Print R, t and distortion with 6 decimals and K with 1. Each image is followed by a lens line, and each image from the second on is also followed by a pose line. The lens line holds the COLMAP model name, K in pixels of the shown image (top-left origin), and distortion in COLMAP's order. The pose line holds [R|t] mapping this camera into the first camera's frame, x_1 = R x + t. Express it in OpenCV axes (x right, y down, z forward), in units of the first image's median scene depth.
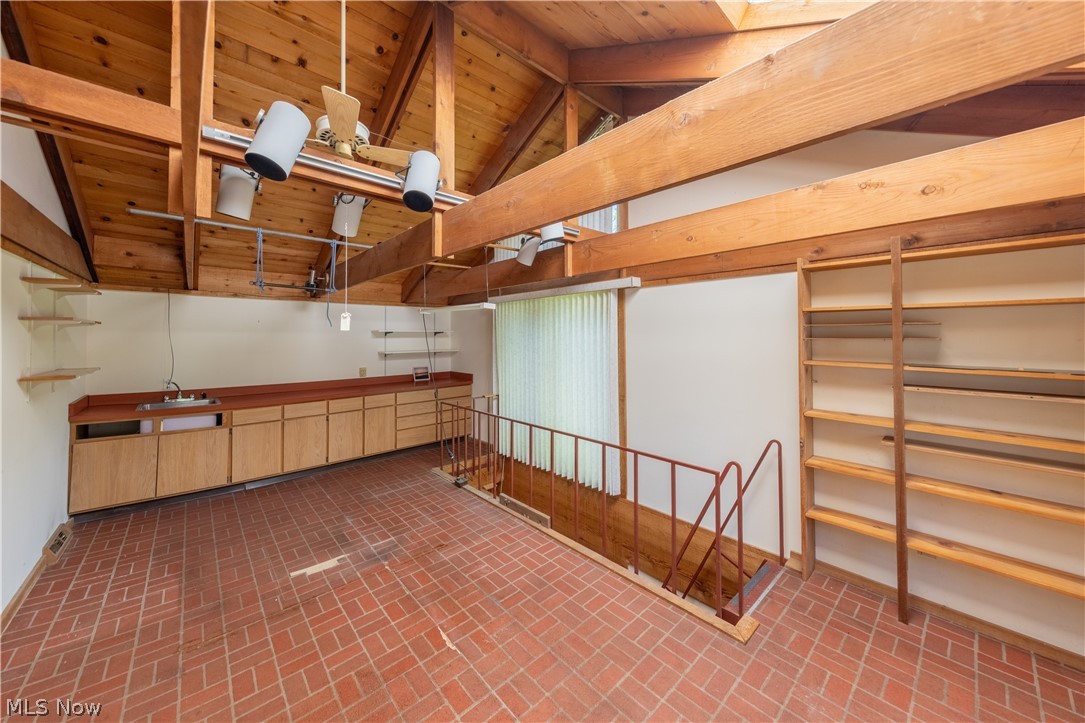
lens RADIAL K [[364.5, 0, 522.5], [0, 364.5, 329.4], [0, 0, 1]] dist [0.001858, -0.000035]
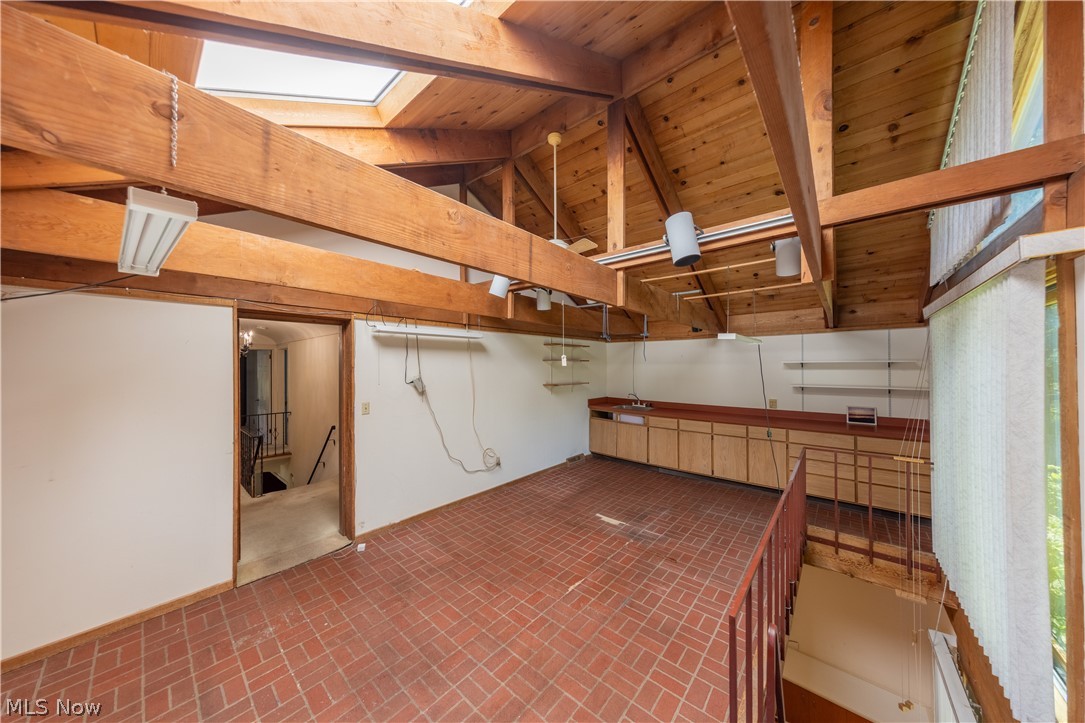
lens RADIAL K [[364.5, 0, 568.7], [0, 364.5, 365.0], [0, 0, 1]] dist [0.001858, -0.000035]
pose [[0.184942, 0.002547, -0.982746, 0.689903], [0.016892, 0.999841, 0.005771, -0.005590], [0.982604, -0.017668, 0.184870, 0.428456]]
